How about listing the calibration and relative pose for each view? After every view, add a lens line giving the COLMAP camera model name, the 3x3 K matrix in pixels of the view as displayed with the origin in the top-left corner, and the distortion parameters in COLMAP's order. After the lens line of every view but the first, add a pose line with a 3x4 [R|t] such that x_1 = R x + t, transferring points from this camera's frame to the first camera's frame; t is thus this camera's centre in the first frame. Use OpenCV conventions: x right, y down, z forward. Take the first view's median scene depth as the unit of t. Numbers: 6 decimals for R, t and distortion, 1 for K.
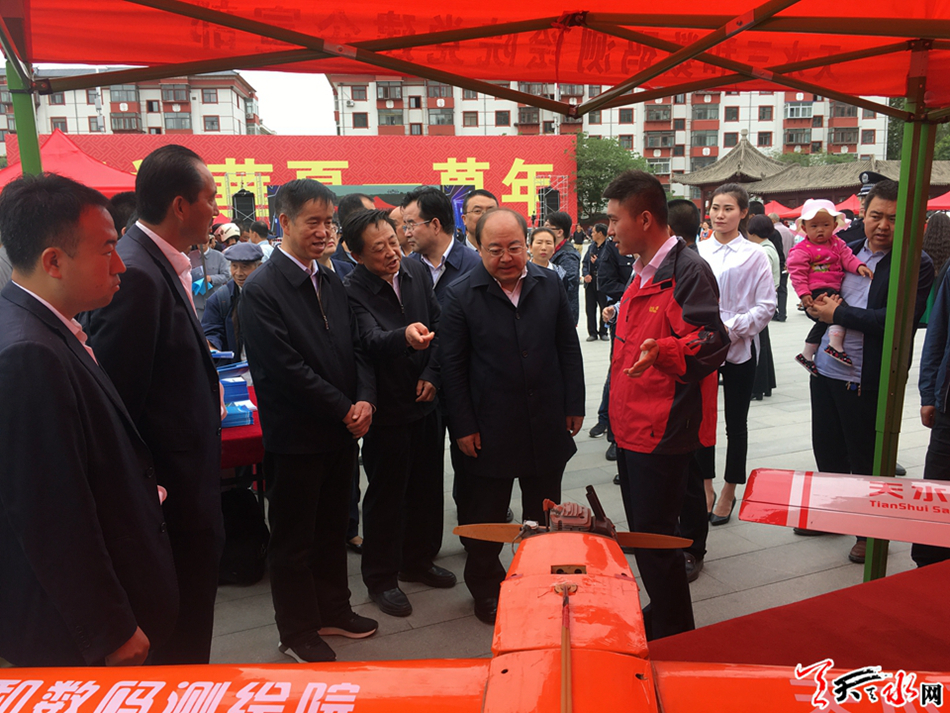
lens RADIAL K [[811.1, 0, 472.4], [0, 811.1, 357.6], [0, 0, 1]] dist [0.077832, -0.099219]
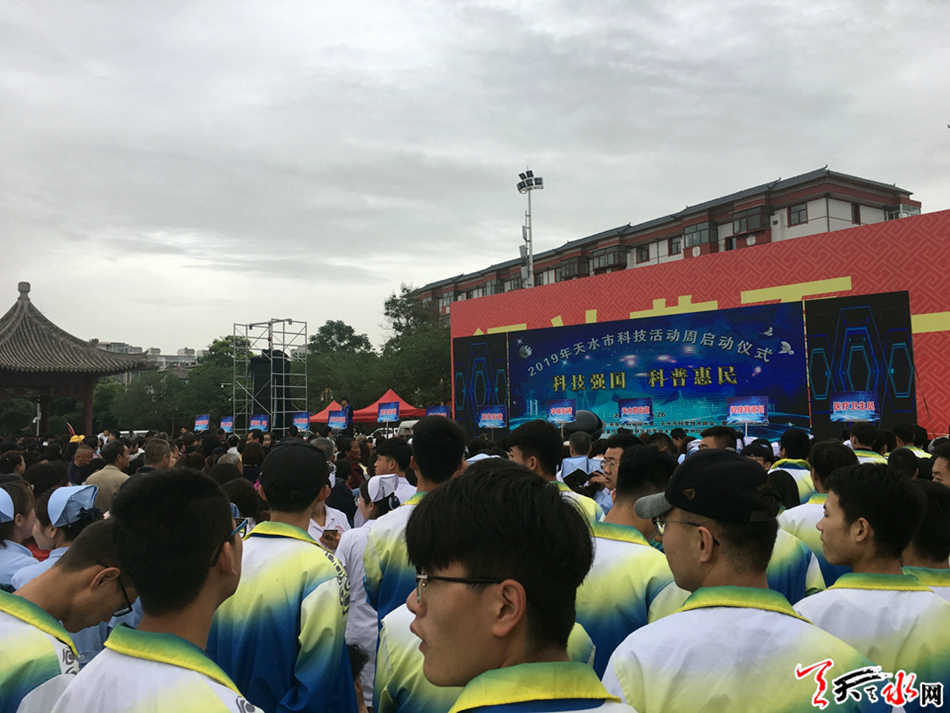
lens RADIAL K [[811.1, 0, 470.0], [0, 811.1, 356.5], [0, 0, 1]] dist [0.077832, -0.099219]
pose [[0.470400, -0.050660, -0.880998, 0.149664], [-0.128435, 0.983790, -0.125148, -0.079778], [0.873057, 0.172021, 0.456268, 0.464242]]
